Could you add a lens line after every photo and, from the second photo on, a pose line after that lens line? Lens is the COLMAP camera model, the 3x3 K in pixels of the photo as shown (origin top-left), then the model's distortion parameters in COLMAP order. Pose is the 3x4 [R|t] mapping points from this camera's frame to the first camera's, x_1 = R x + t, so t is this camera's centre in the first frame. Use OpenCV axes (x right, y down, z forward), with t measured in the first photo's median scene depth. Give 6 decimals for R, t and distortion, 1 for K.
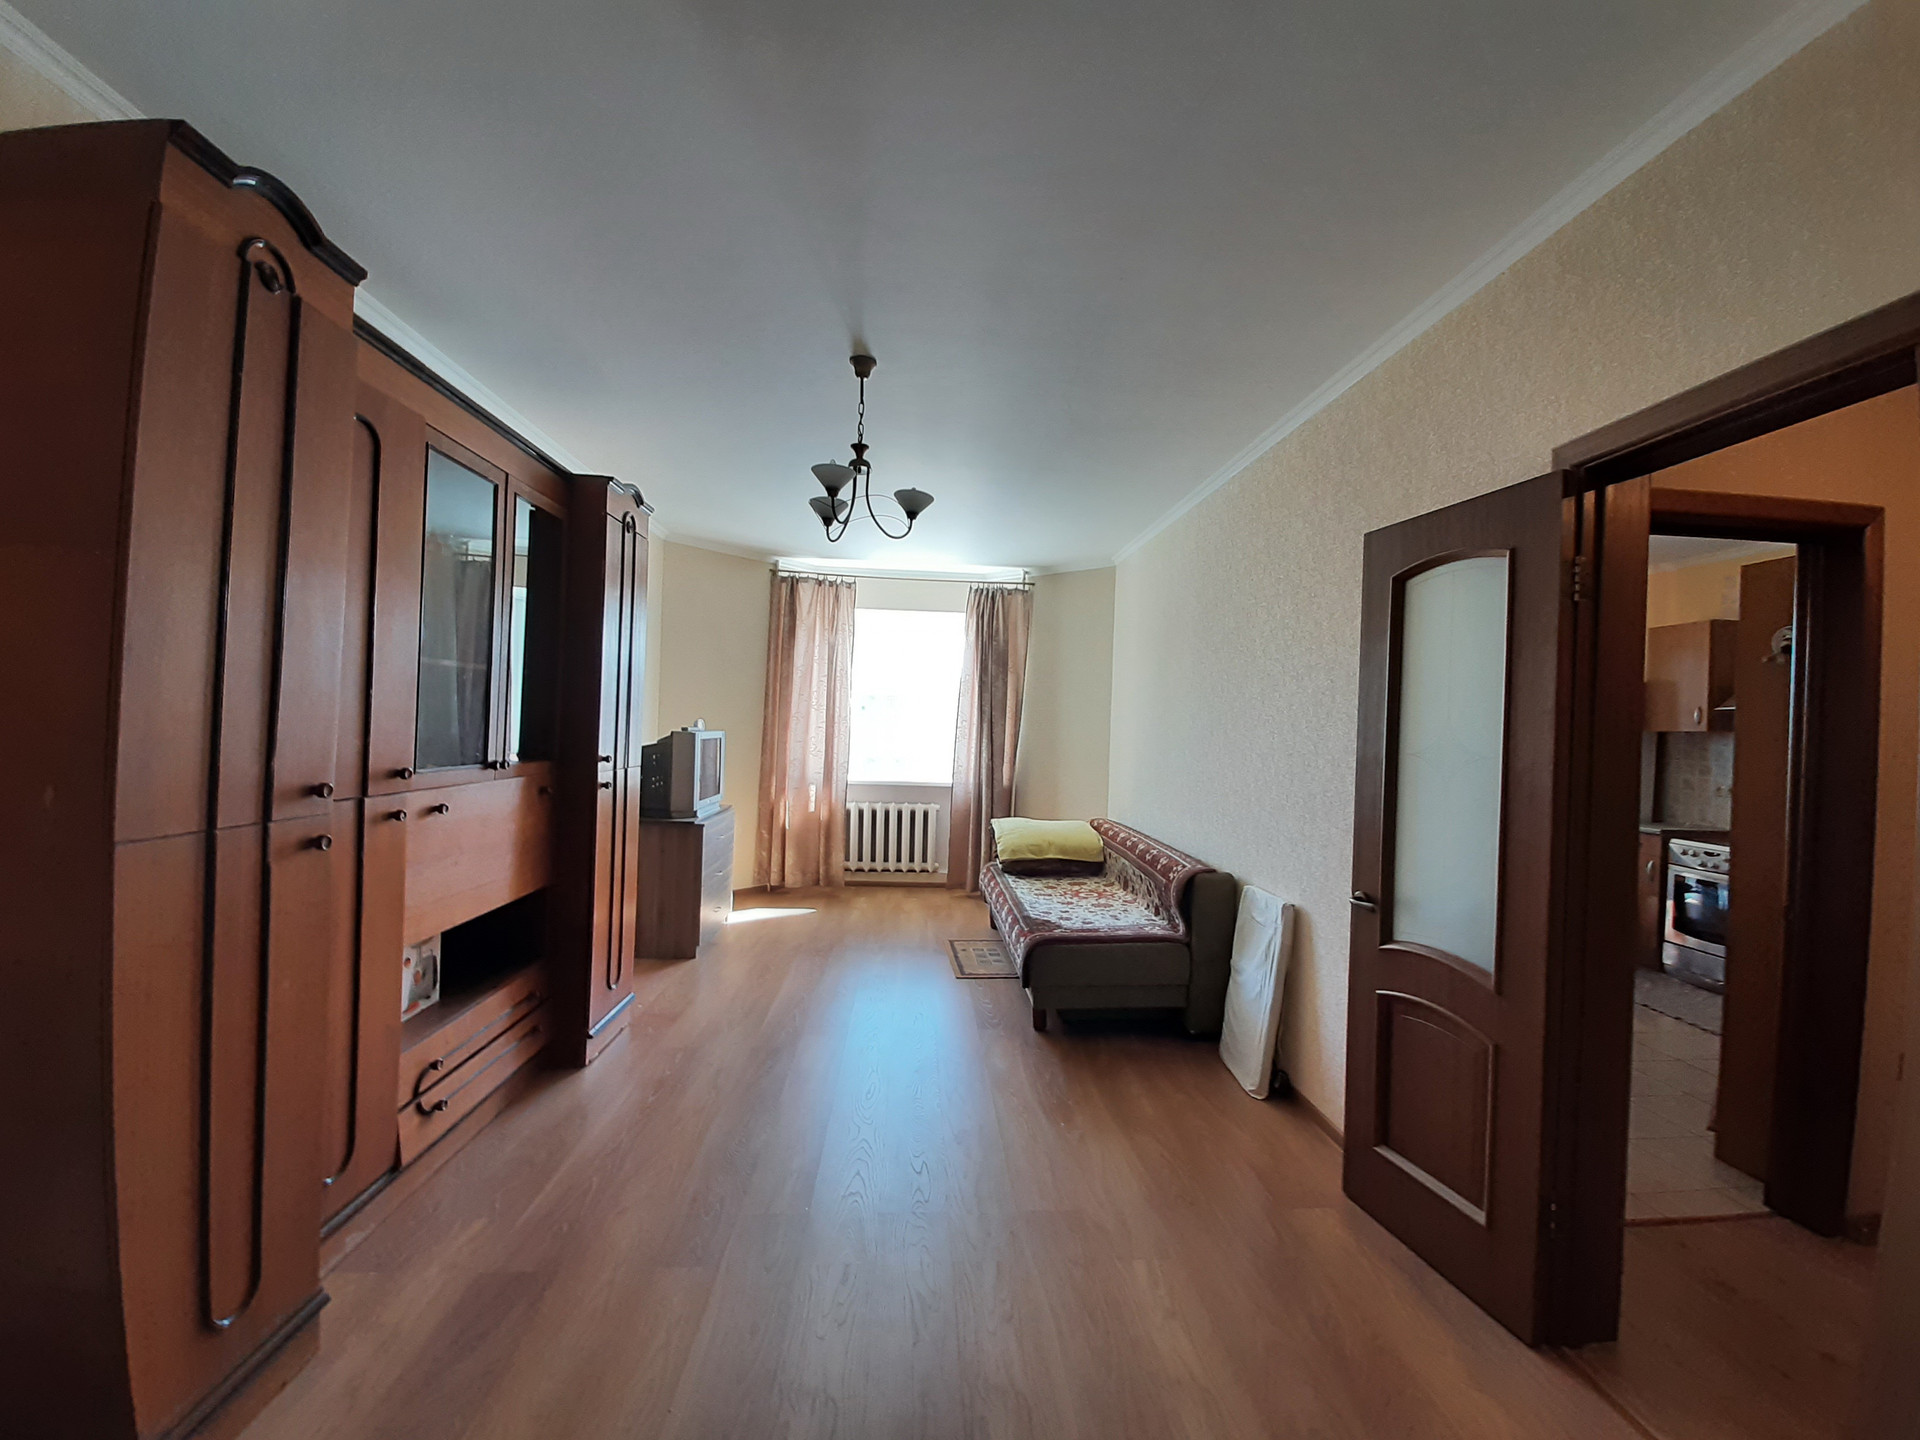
lens RADIAL K [[750.7, 0, 960.0], [0, 750.7, 720.0], [0, 0, 1]] dist [-0.000001, -0.003375]
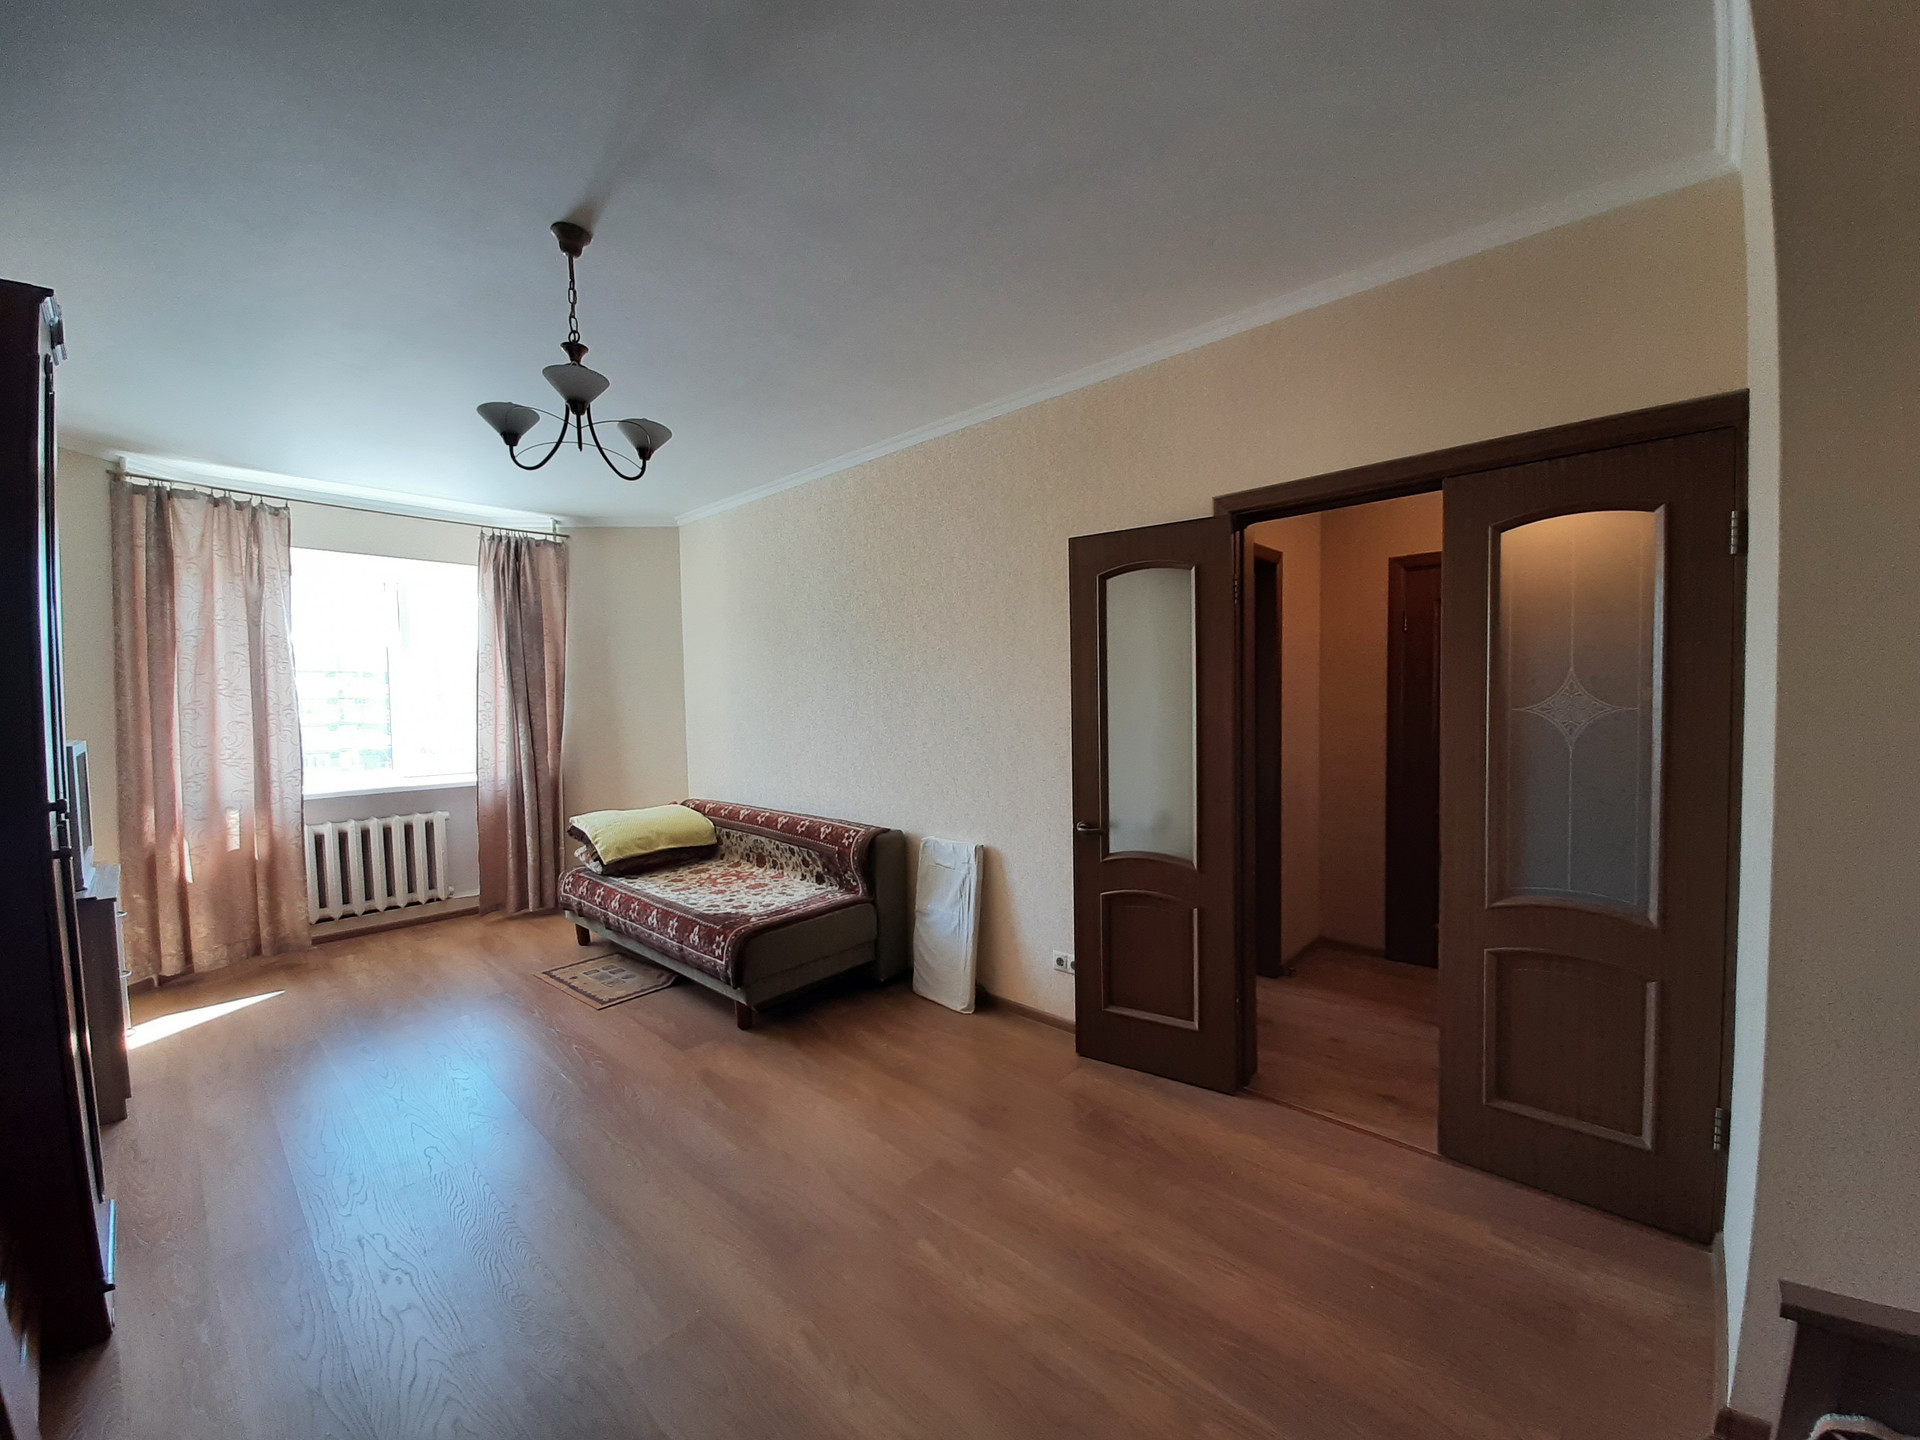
lens RADIAL K [[750.7, 0, 960.0], [0, 750.7, 720.0], [0, 0, 1]] dist [-0.000001, -0.003375]
pose [[0.726810, -0.066438, 0.683617, -0.178640], [0.034647, 0.997590, 0.060116, -0.010616], [-0.685964, -0.020008, 0.727361, 0.080352]]
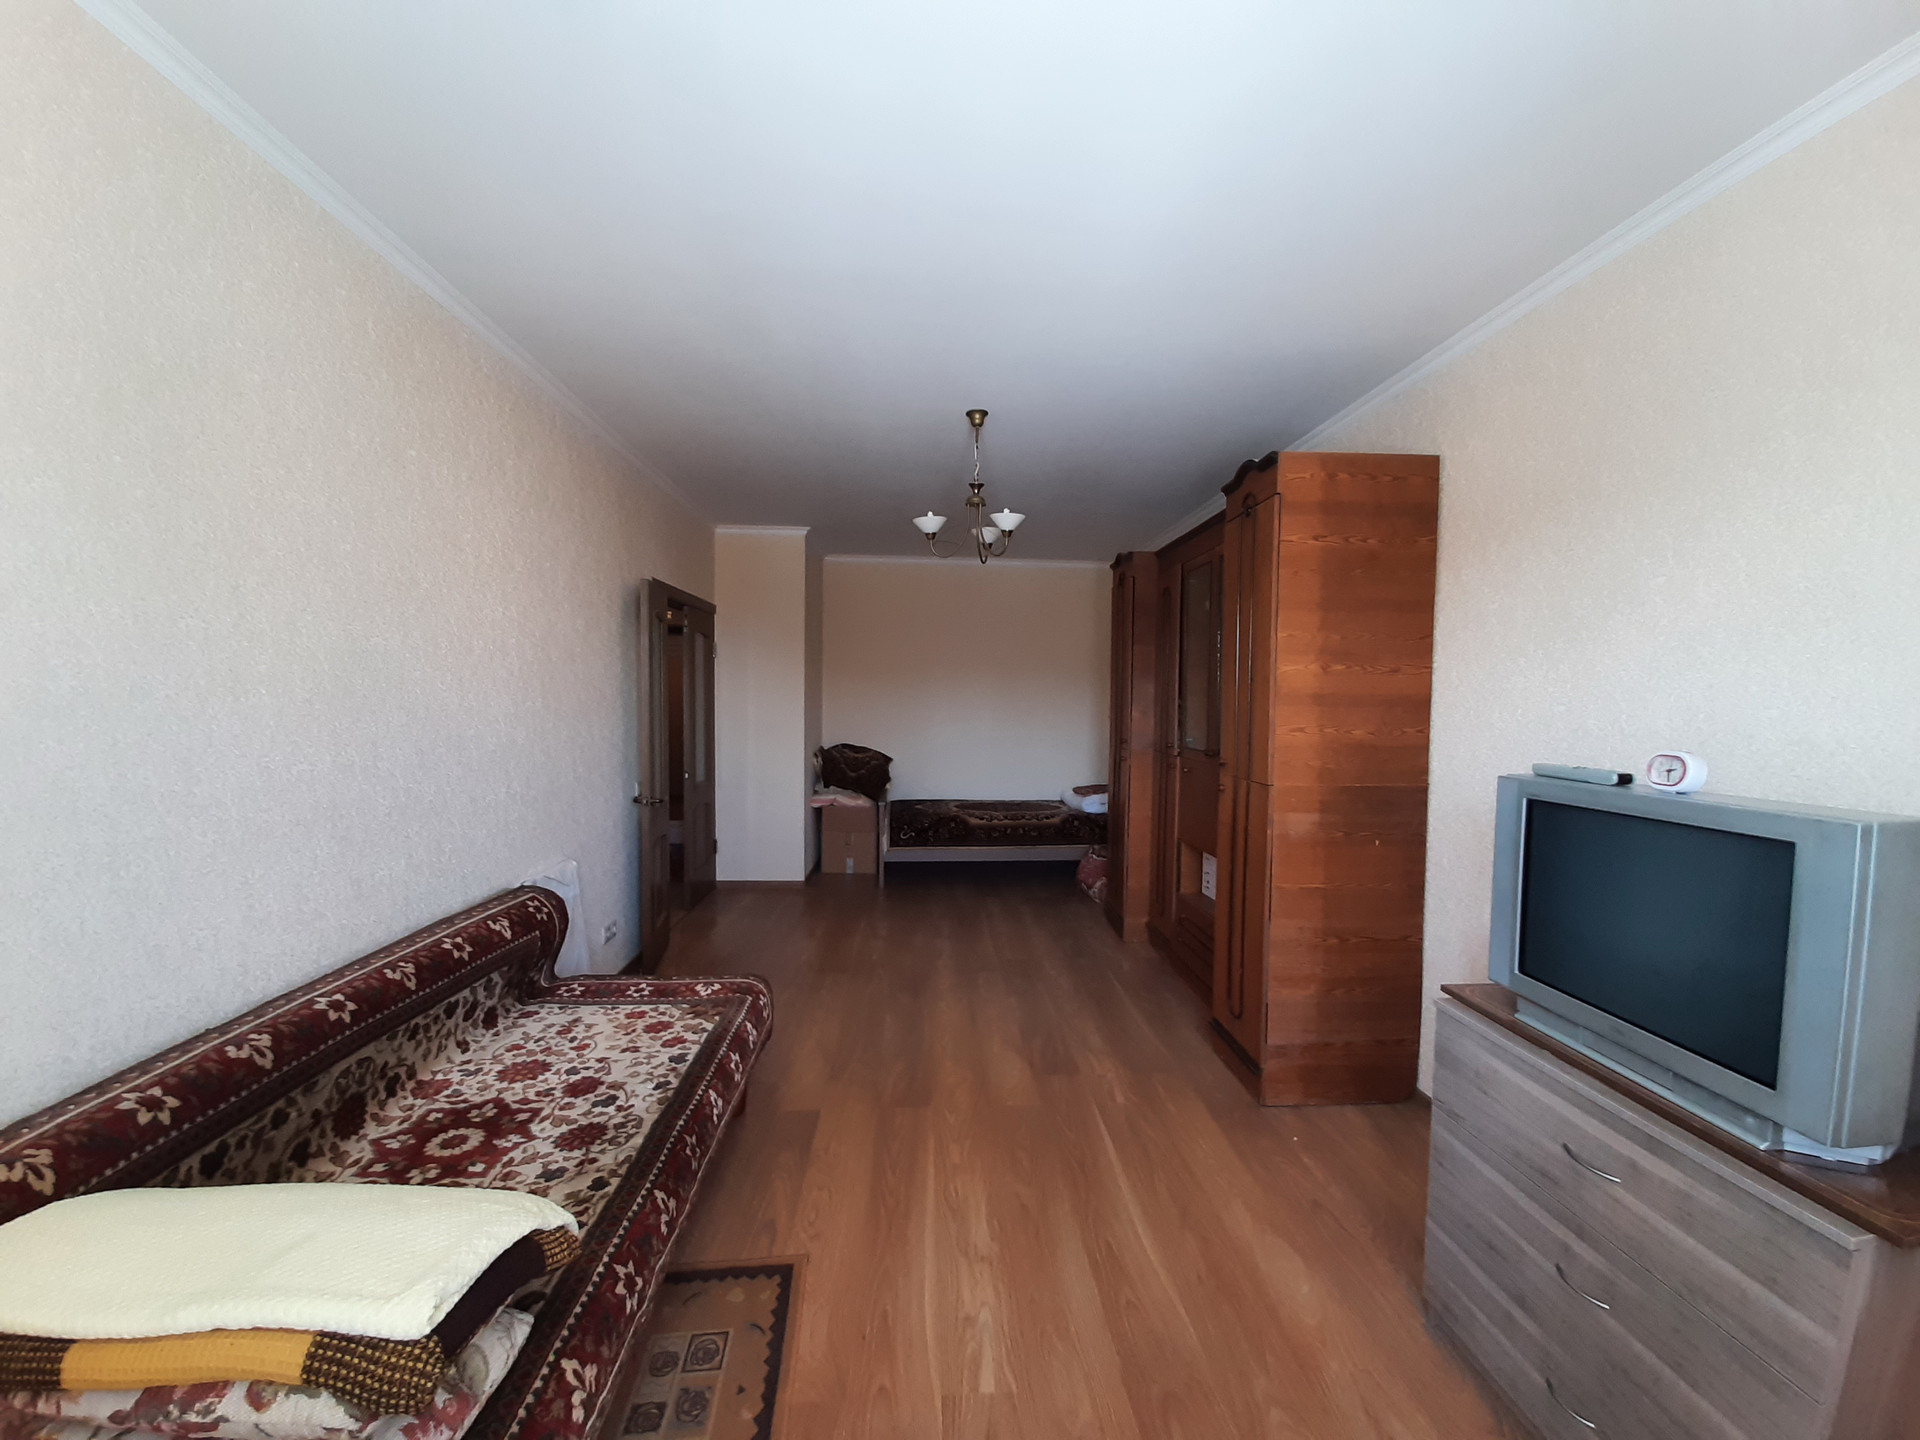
lens RADIAL K [[732.1, 0, 970.3], [0, 732.1, 731.4], [0, 0, 1]] dist [0.011722, -0.012714]
pose [[-0.998995, -0.044807, 0.001386, -0.062357], [-0.044705, 0.998057, 0.043411, -0.005761], [-0.003329, 0.043306, -0.999056, 0.978083]]
